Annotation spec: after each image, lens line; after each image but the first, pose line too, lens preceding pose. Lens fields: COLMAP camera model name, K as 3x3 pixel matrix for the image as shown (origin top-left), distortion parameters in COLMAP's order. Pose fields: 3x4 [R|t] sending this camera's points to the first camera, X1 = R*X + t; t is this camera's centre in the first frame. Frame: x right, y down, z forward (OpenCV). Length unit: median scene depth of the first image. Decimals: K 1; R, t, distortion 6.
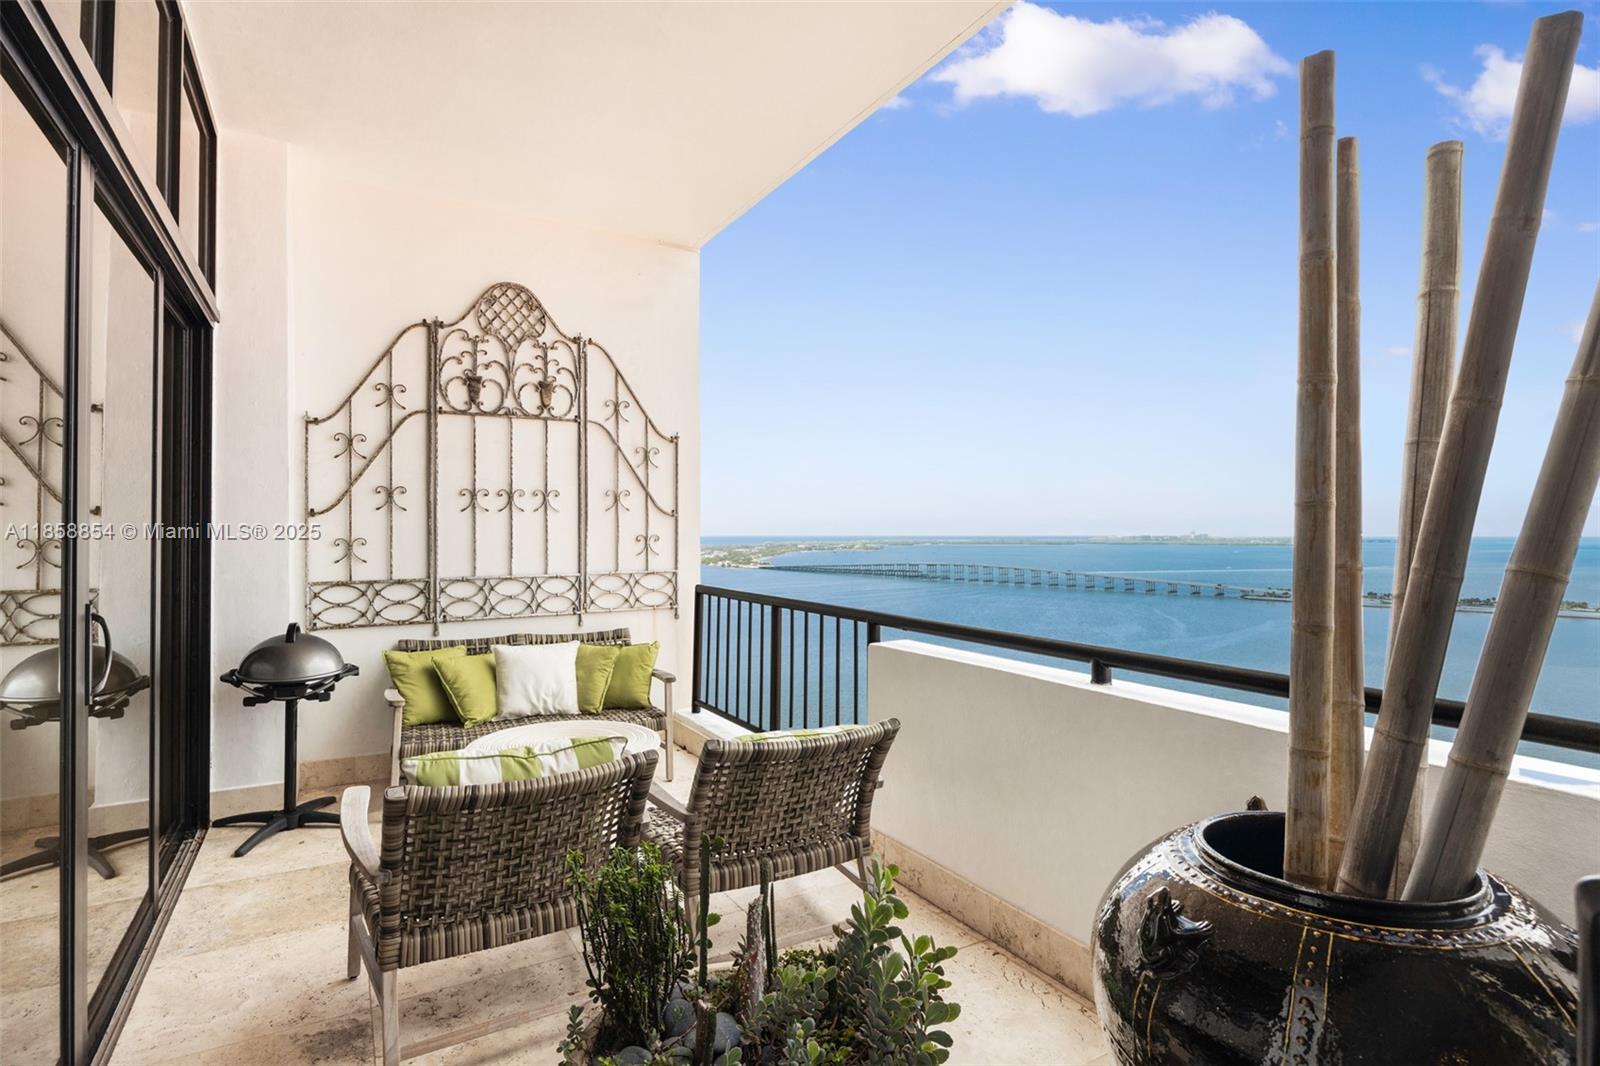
lens RADIAL K [[782.2, 0, 800.0], [0, 782.2, 533.0], [0, 0, 1]] dist [0.000082, 0.000231]
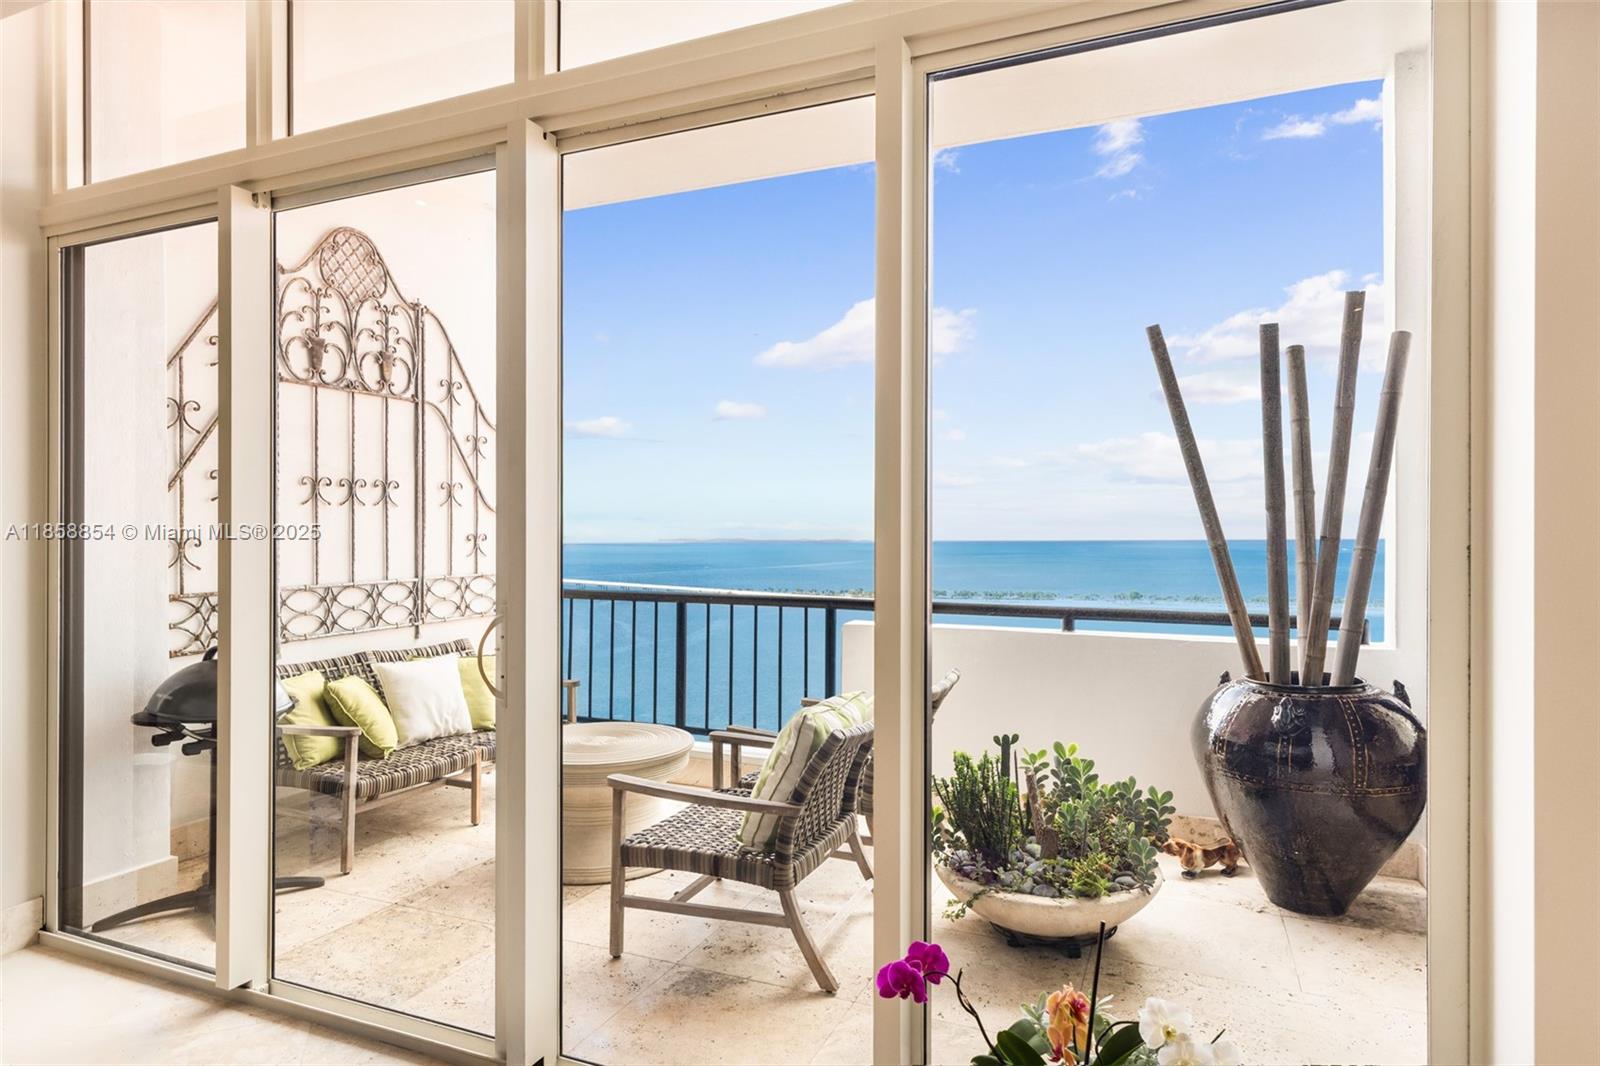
lens RADIAL K [[917.4, 0, 800.0], [0, 917.4, 533.0], [0, 0, 1]] dist [0.041563, -0.000220]
pose [[0.809309, 0.002475, 0.587377, -0.565550], [-0.003850, 0.999992, 0.001090, -0.000677], [-0.587370, -0.003144, 0.809313, -0.075935]]
